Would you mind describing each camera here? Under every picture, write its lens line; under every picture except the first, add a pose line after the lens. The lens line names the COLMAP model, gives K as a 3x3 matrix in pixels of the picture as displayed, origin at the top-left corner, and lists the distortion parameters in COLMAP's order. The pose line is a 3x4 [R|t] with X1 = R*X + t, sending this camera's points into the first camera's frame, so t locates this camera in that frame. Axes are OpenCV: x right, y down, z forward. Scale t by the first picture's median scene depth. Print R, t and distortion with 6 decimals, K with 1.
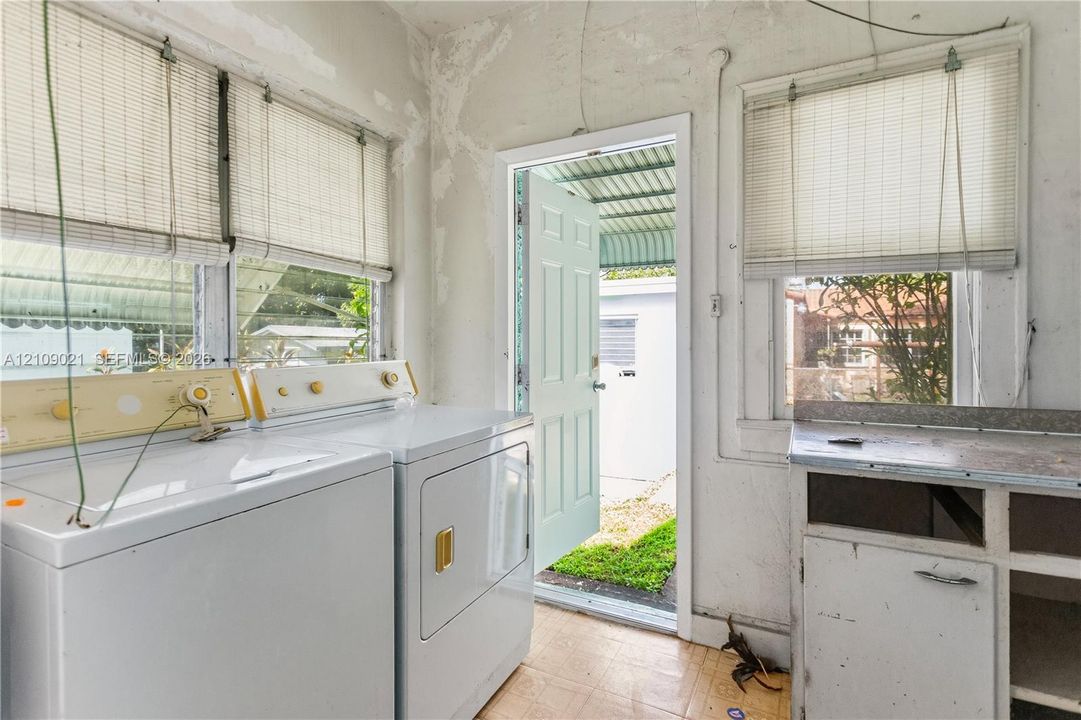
lens RADIAL K [[523.3, 0, 534.0], [0, 523.3, 337.7], [0, 0, 1]] dist [0.002478, -0.000208]
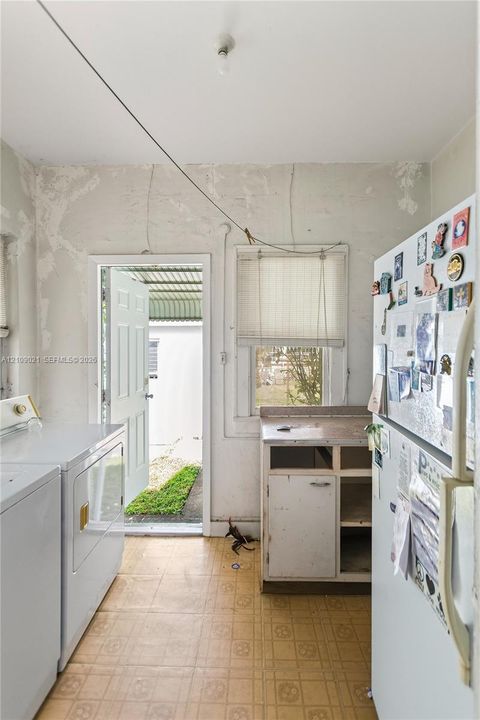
lens RADIAL K [[348.6, 0, 242.4], [0, 348.6, 346.7], [0, 0, 1]] dist [0.002478, -0.000208]
pose [[0.897303, 0.000099, 0.441415, -0.144993], [-0.003257, 0.999974, 0.006396, -0.107165], [-0.441403, -0.007177, 0.897280, -0.165198]]
